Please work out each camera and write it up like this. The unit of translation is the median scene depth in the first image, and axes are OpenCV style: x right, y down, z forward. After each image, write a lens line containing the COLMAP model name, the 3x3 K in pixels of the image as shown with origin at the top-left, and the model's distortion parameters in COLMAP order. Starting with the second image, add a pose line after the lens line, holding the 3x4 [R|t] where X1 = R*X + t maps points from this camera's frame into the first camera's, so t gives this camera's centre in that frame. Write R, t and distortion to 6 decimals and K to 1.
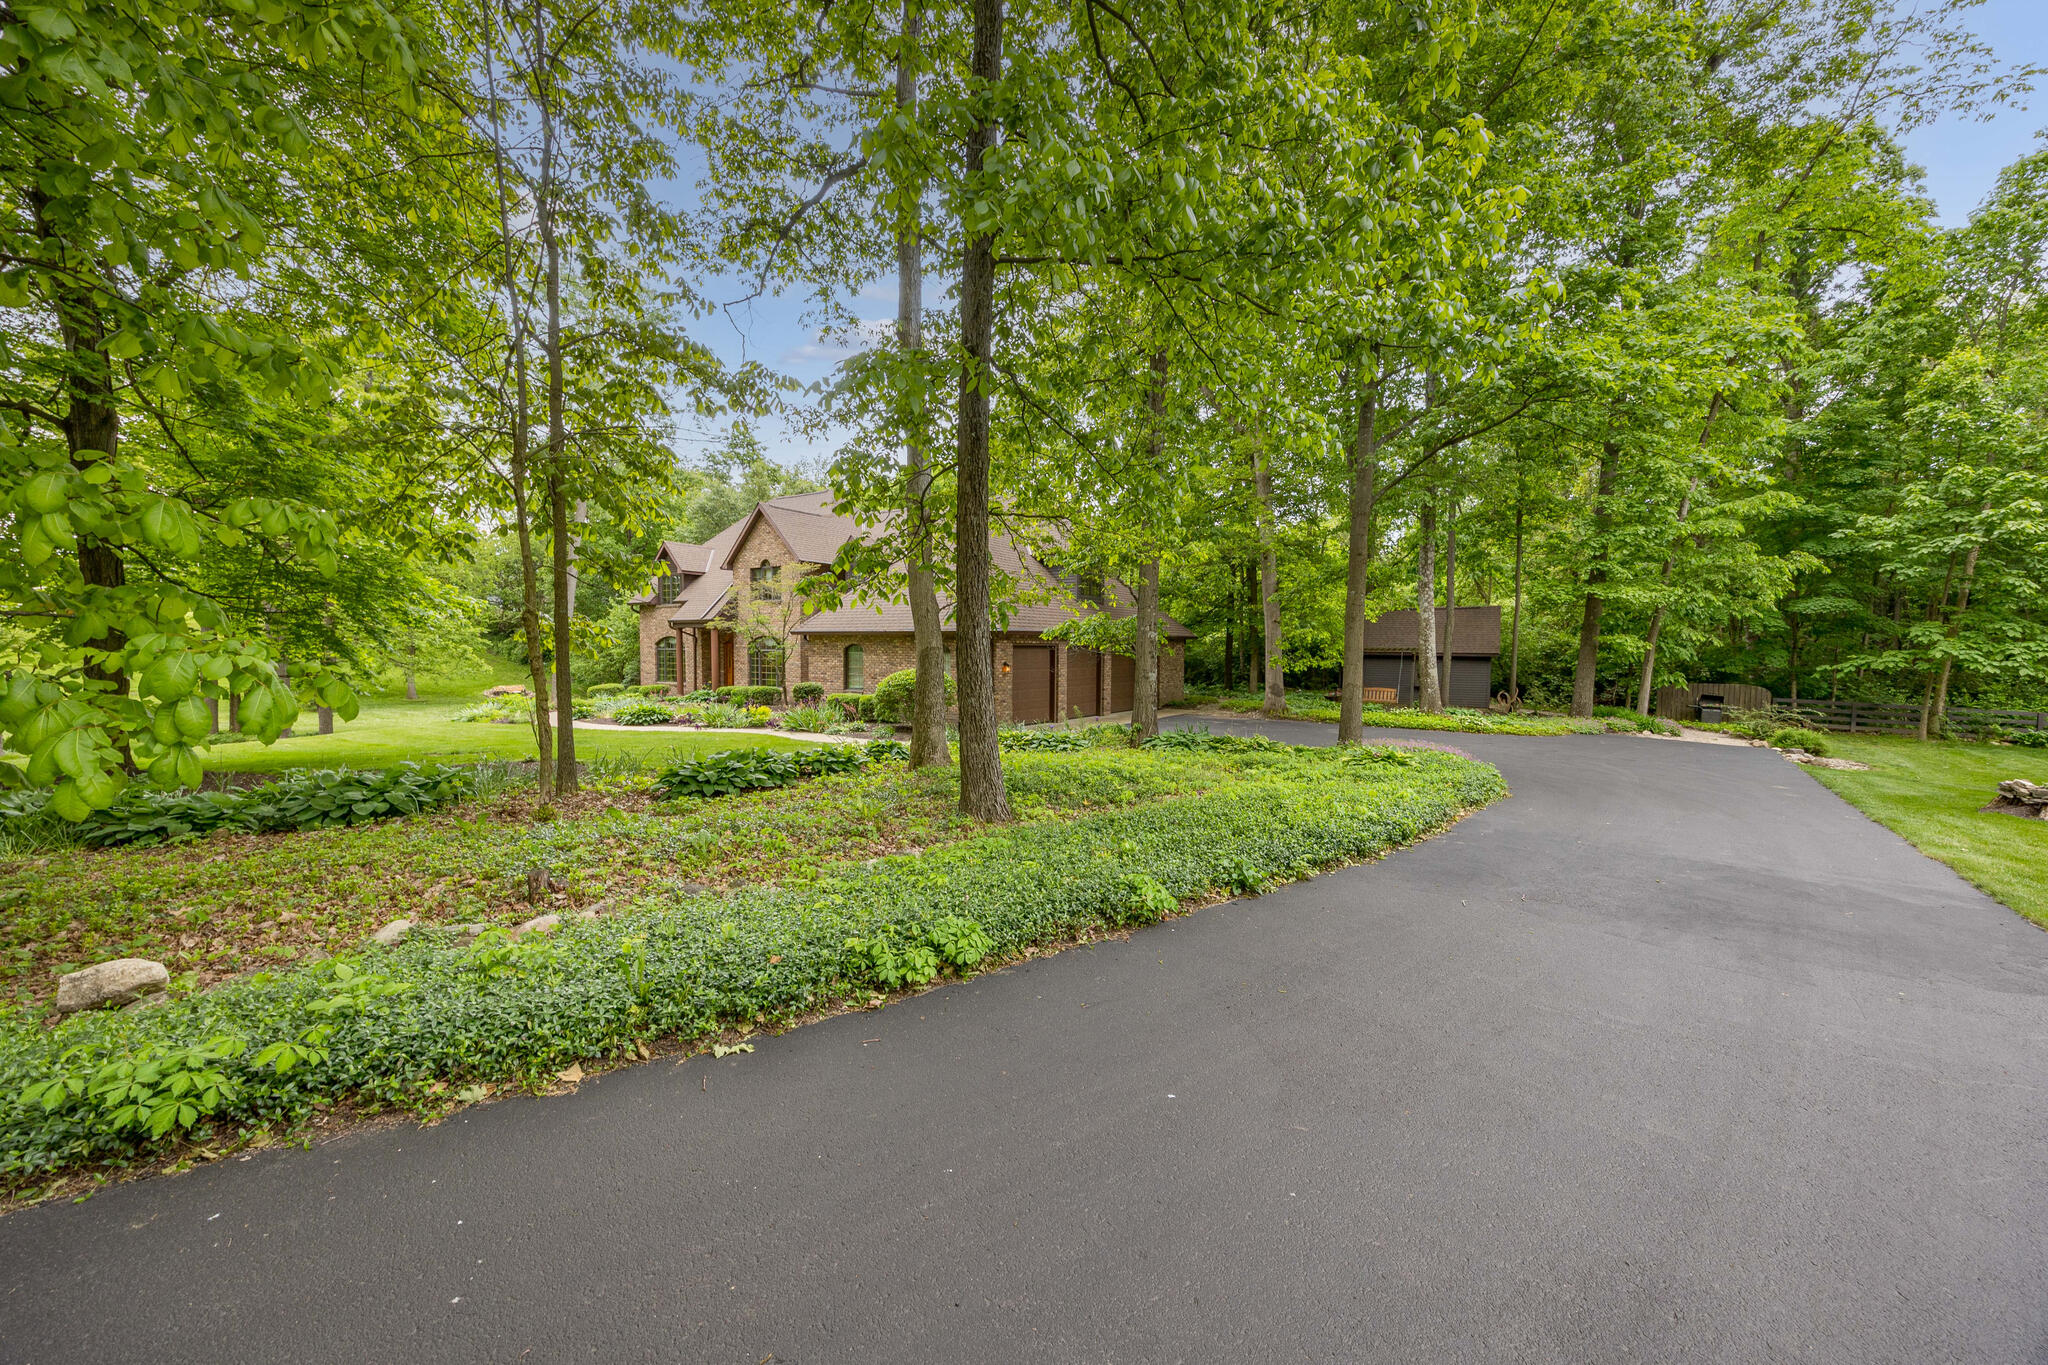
lens RADIAL K [[785.9, 0, 1024.0], [0, 785.9, 678.3], [0, 0, 1]] dist [-0.003145, 0.000045]
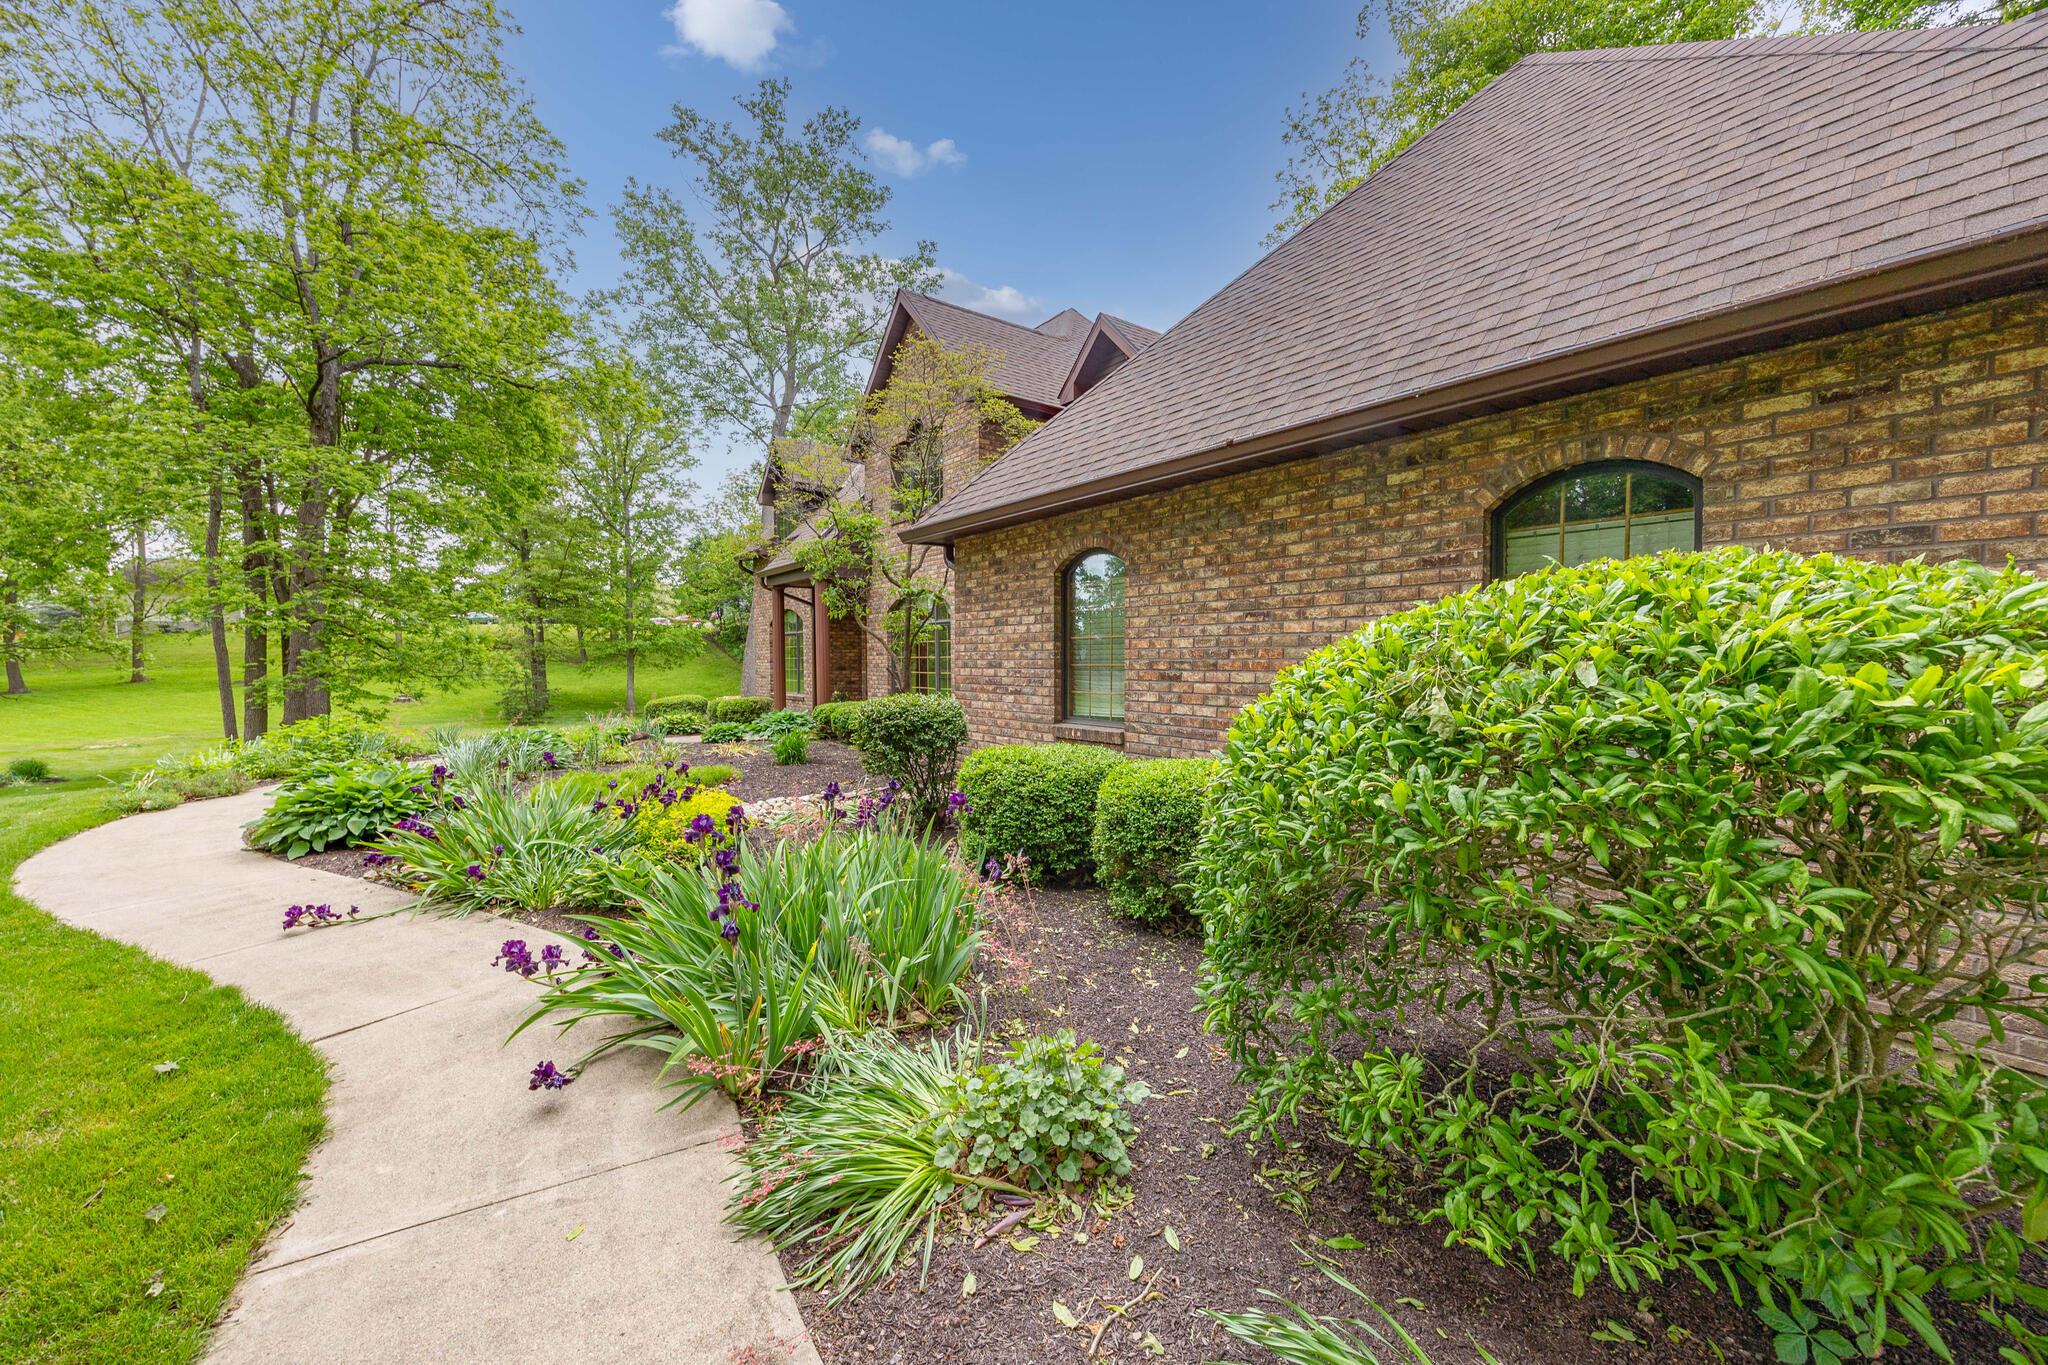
lens RADIAL K [[785.9, 0, 1024.3], [0, 785.9, 676.9], [0, 0, 1]] dist [-0.003145, 0.000045]
pose [[0.942979, 0.001255, -0.332849, -0.148412], [-0.005347, 0.999921, -0.011377, 0.001921], [0.332808, 0.012508, 0.942912, 0.737318]]
